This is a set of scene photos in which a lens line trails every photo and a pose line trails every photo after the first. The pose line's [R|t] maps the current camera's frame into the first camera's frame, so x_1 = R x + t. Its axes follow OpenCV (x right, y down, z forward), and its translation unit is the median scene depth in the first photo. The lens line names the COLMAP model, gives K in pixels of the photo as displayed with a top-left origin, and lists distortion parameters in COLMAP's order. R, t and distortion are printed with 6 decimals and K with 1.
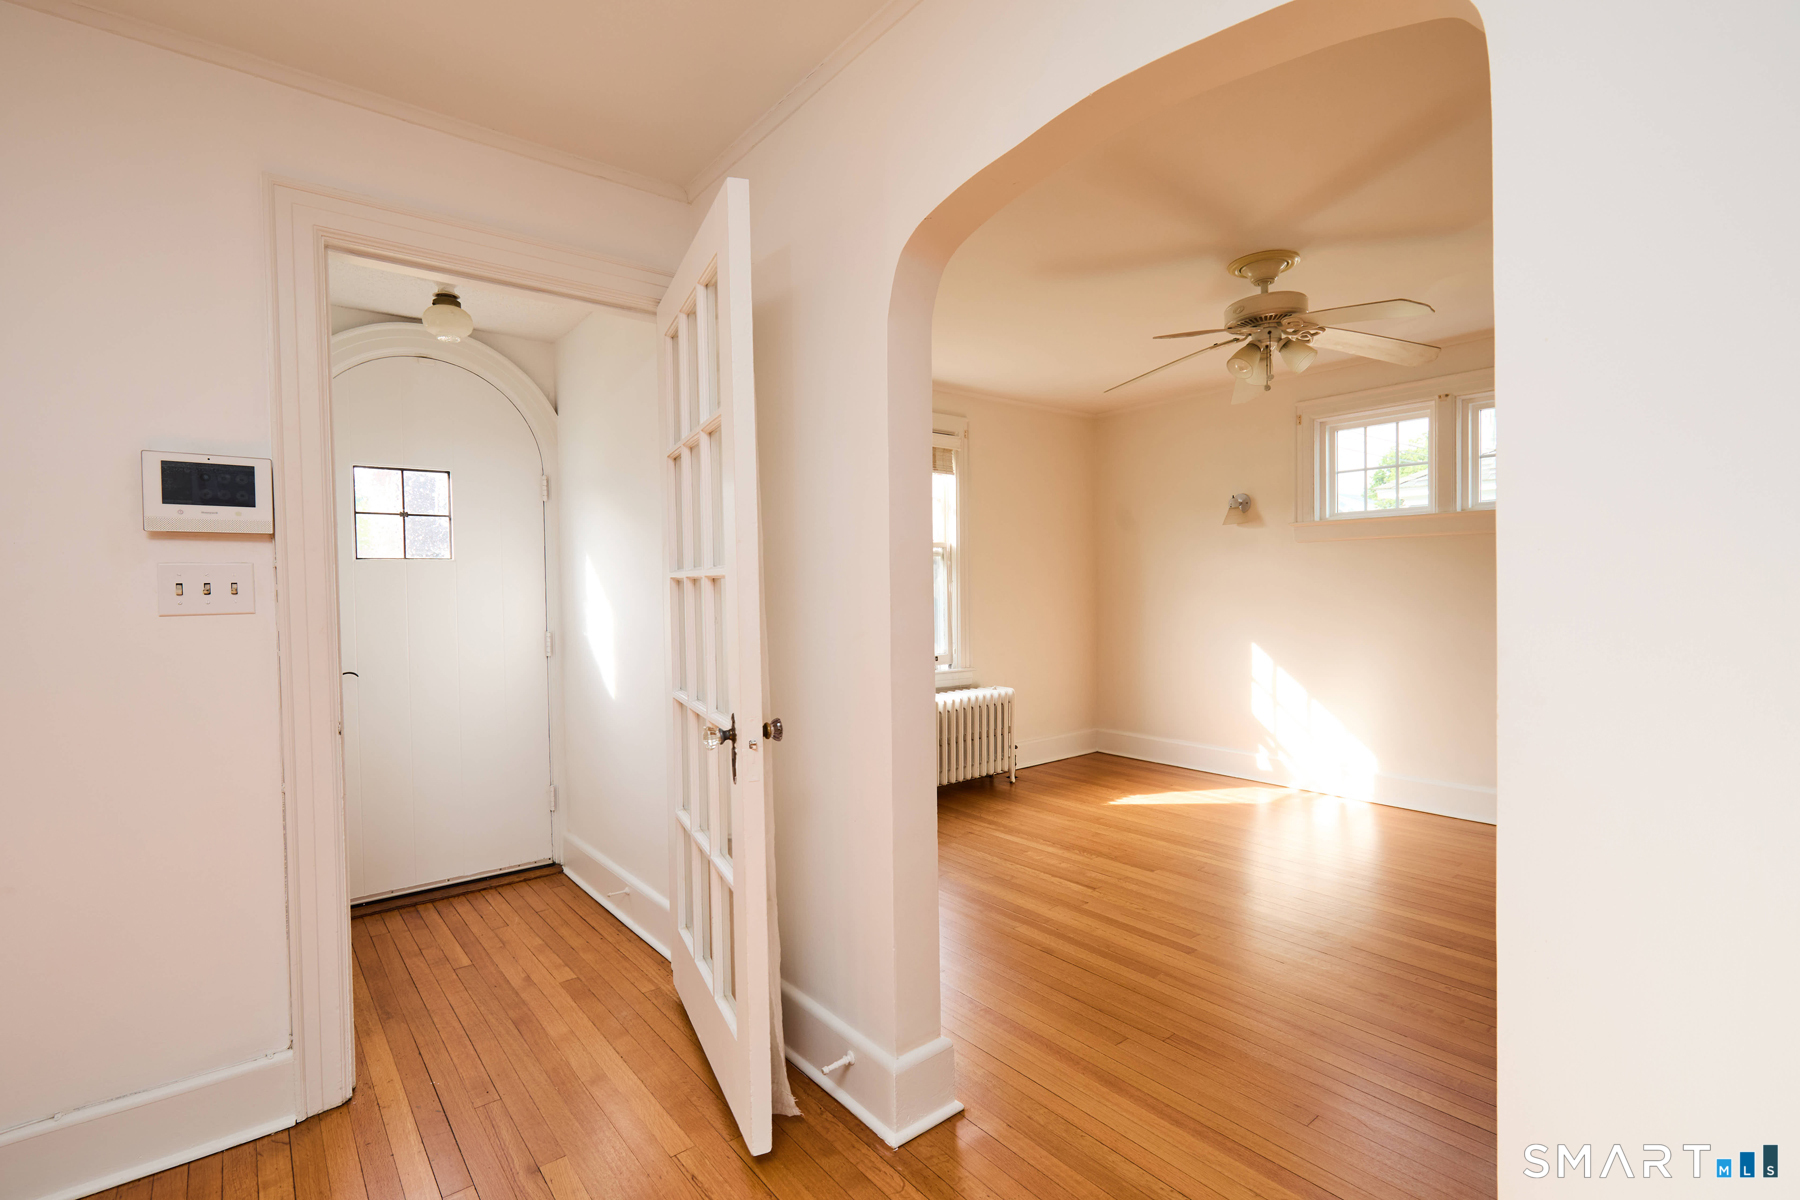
lens RADIAL K [[825.0, 0, 944.9], [0, 825.0, 591.0], [0, 0, 1]] dist [0.005440, -0.000509]
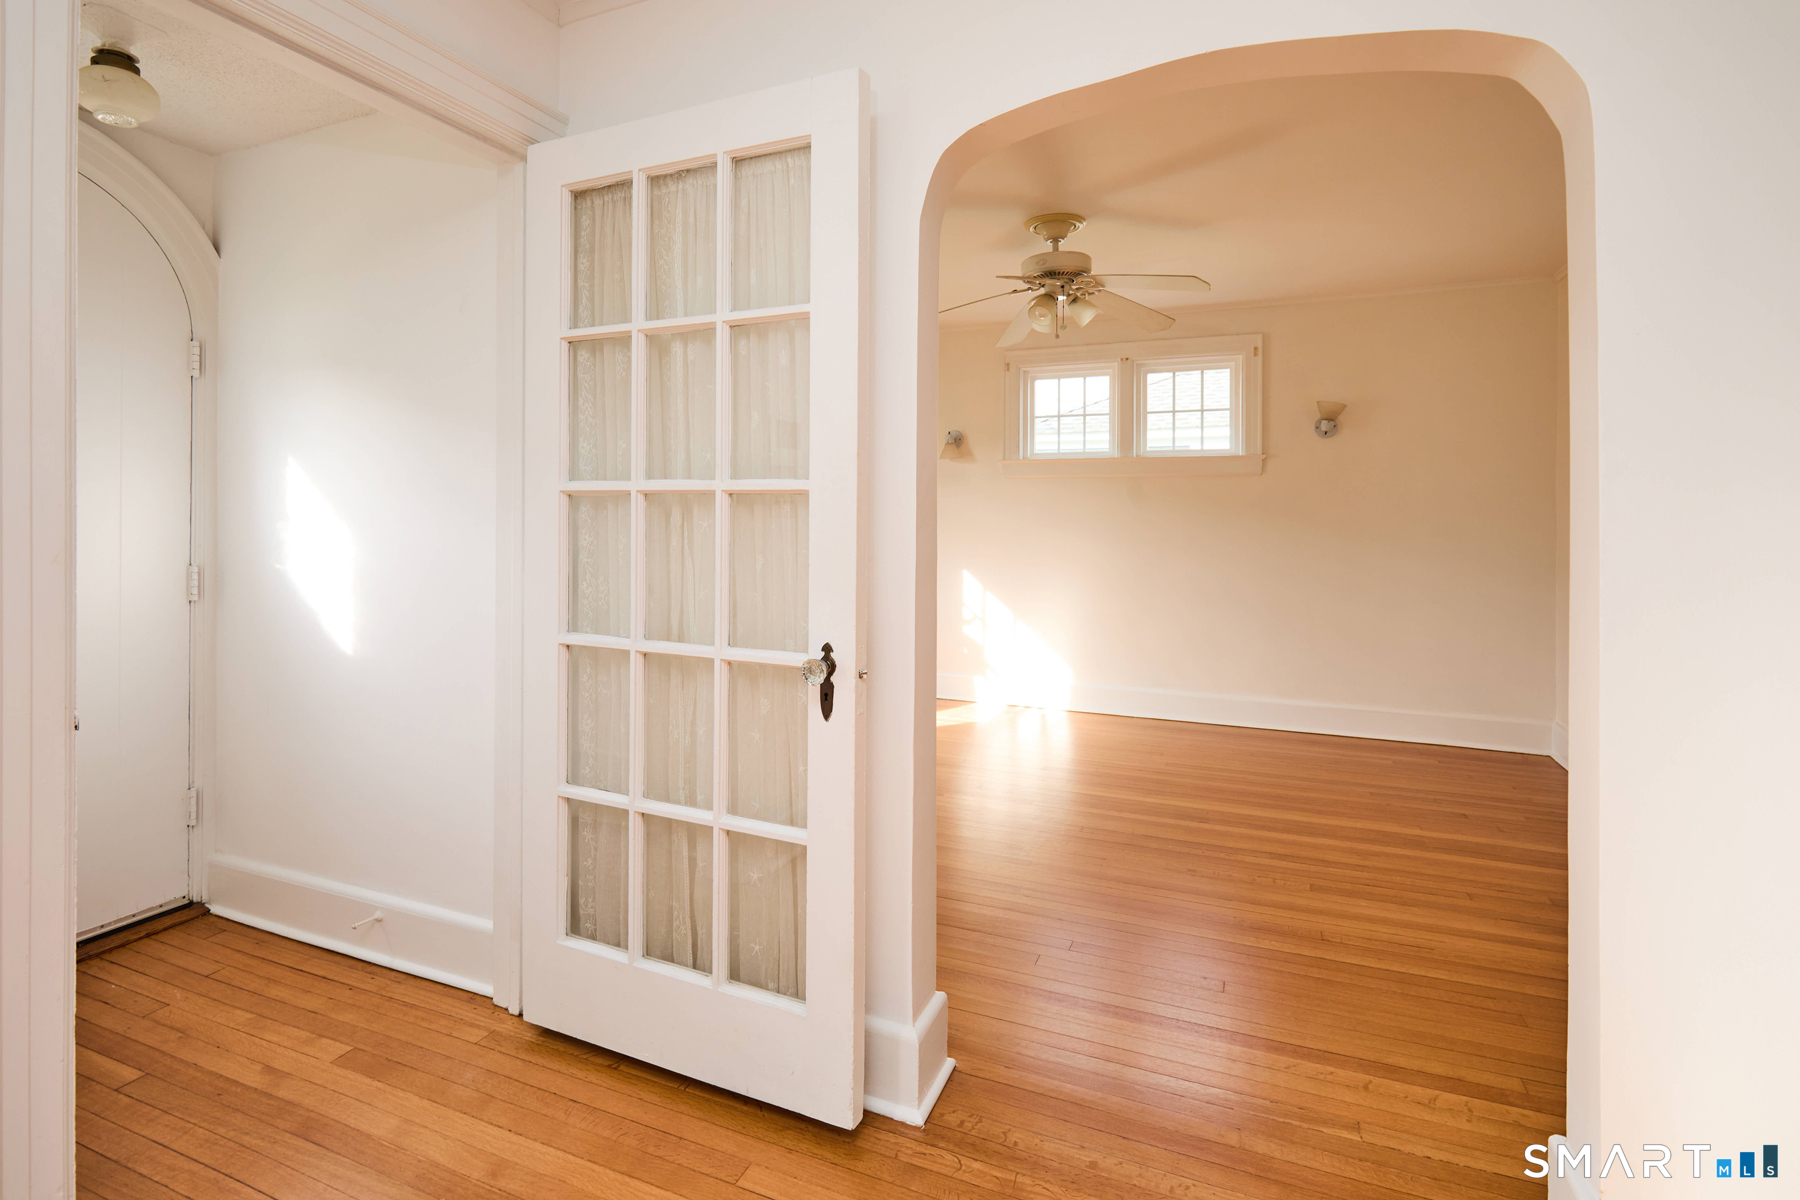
lens RADIAL K [[825.0, 0, 1021.6], [0, 825.0, 500.3], [0, 0, 1]] dist [0.005440, -0.000509]
pose [[0.886421, 0.024385, 0.462236, -0.188033], [-0.012536, 0.999510, -0.028690, 0.006296], [-0.462709, 0.019637, 0.886293, 0.062364]]
